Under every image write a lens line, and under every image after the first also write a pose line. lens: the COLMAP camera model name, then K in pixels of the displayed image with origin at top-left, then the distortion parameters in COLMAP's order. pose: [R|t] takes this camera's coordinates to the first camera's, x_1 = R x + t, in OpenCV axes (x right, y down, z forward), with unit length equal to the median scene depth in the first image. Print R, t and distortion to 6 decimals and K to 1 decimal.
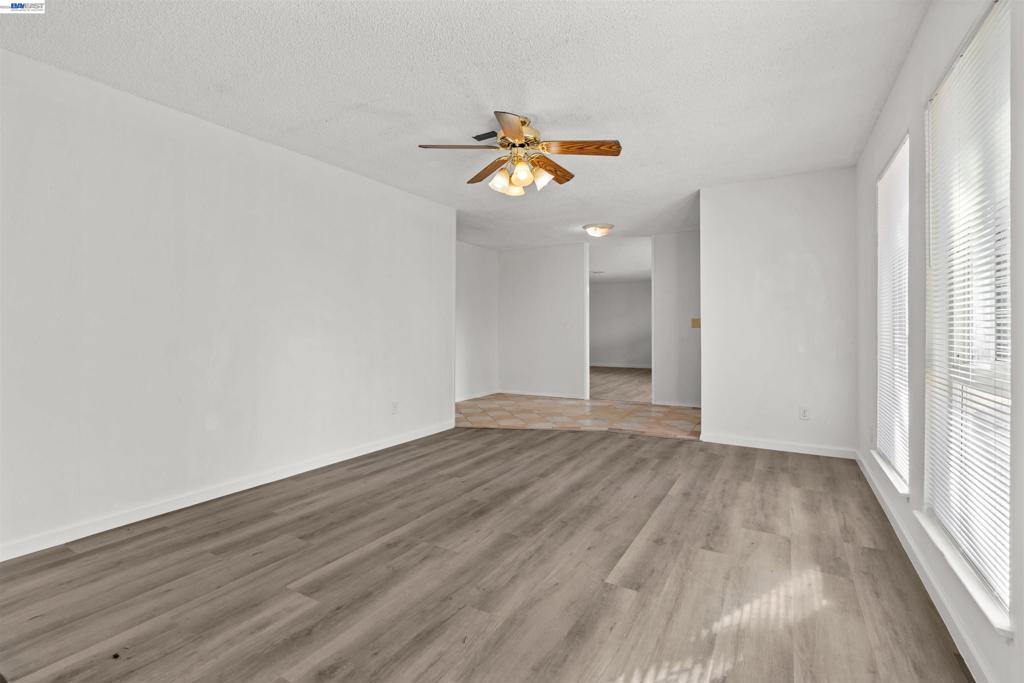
lens RADIAL K [[462.9, 0, 512.0], [0, 462.9, 341.5], [0, 0, 1]] dist [-0.001836, -0.000161]
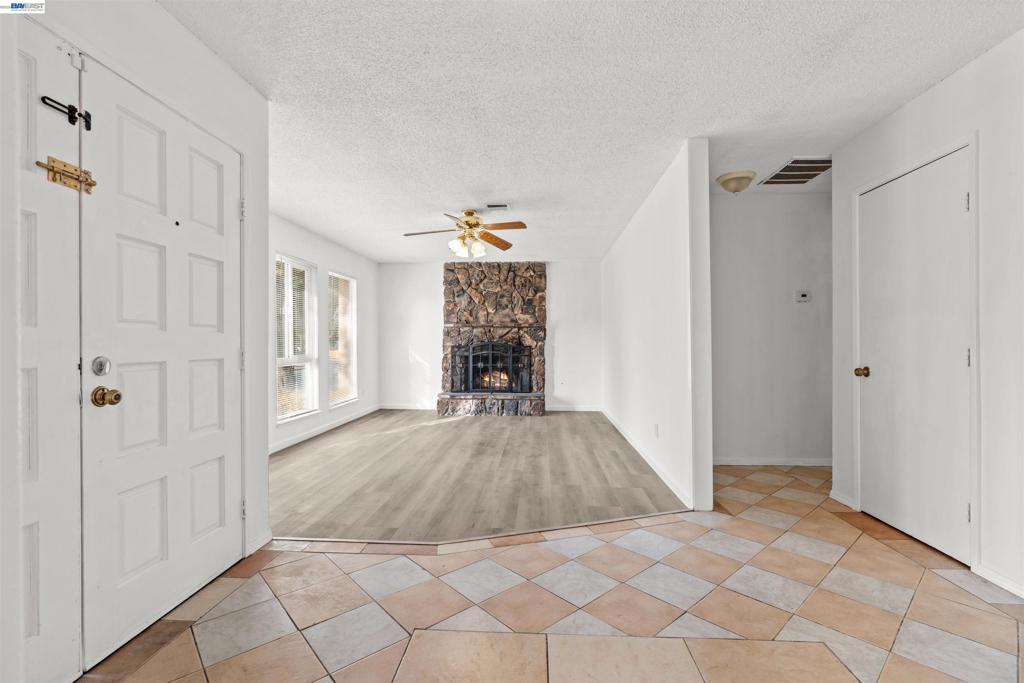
lens RADIAL K [[462.9, 0, 512.0], [0, 462.9, 341.5], [0, 0, 1]] dist [-0.001836, -0.000161]
pose [[-0.891851, 0.004273, -0.452310, 0.599290], [-0.005142, 0.999795, 0.019585, -0.068940], [0.452301, 0.019793, -0.891646, 2.467955]]
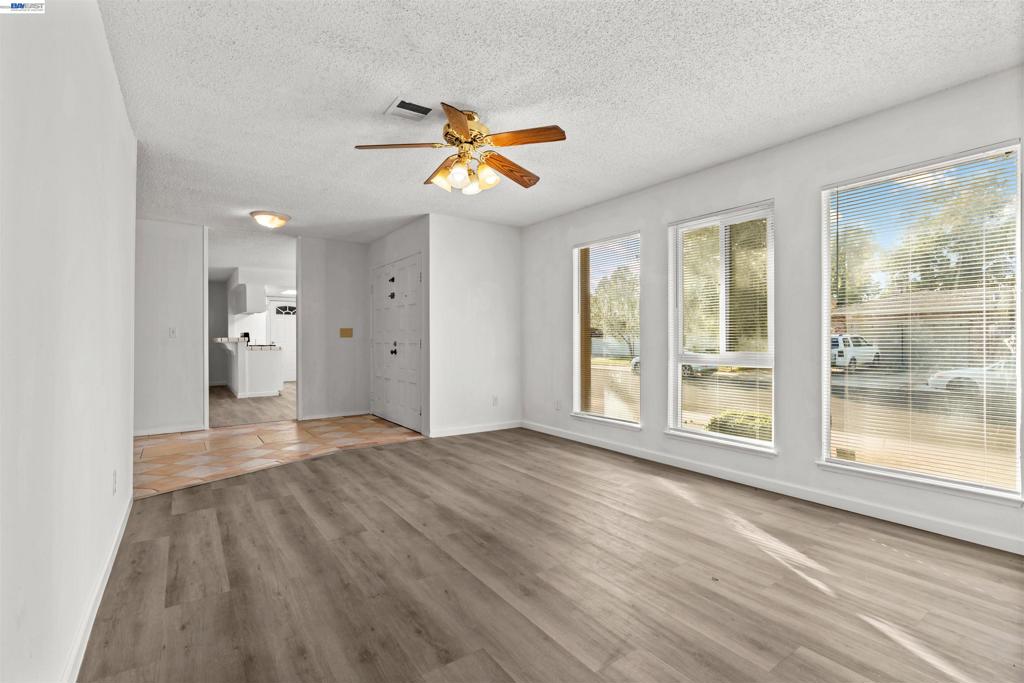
lens RADIAL K [[465.5, 0, 512.0], [0, 465.5, 341.5], [0, 0, 1]] dist [-0.015981, -0.000095]
pose [[0.412782, -0.000708, 0.910830, -0.809396], [0.022436, 0.999704, -0.009391, -0.006473], [-0.910553, 0.024311, 0.412676, 0.522488]]
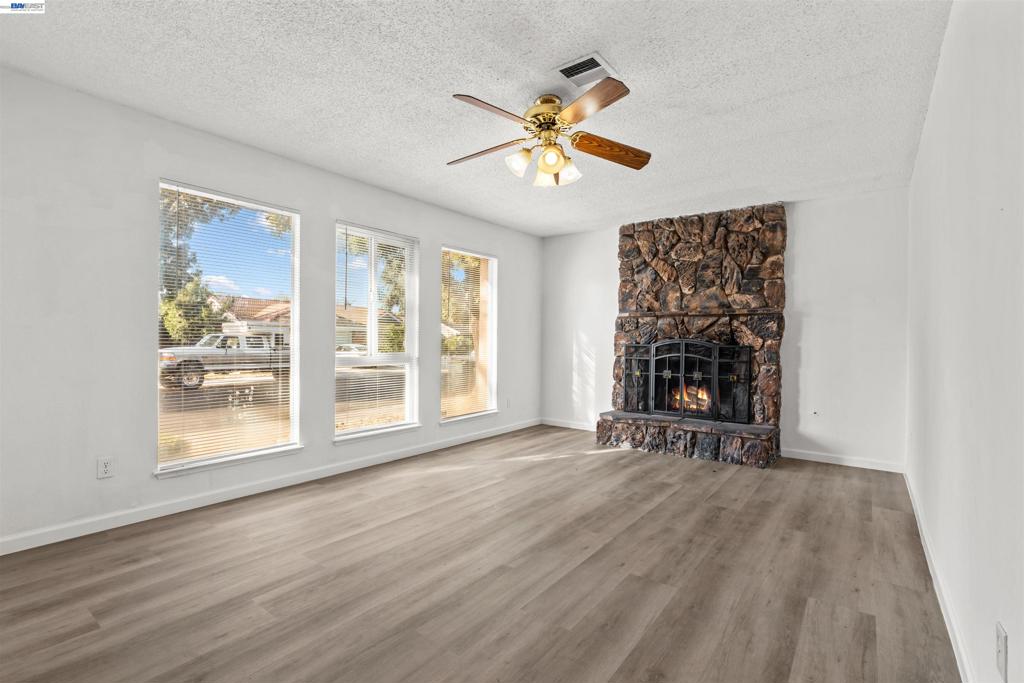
lens RADIAL K [[471.1, 0, 512.0], [0, 471.1, 341.5], [0, 0, 1]] dist [-0.006034, -0.000308]
pose [[-0.993142, -0.004277, 0.116836, -0.026303], [-0.001462, 0.999707, 0.024166, -0.047141], [-0.116905, 0.023830, -0.992857, 1.886527]]
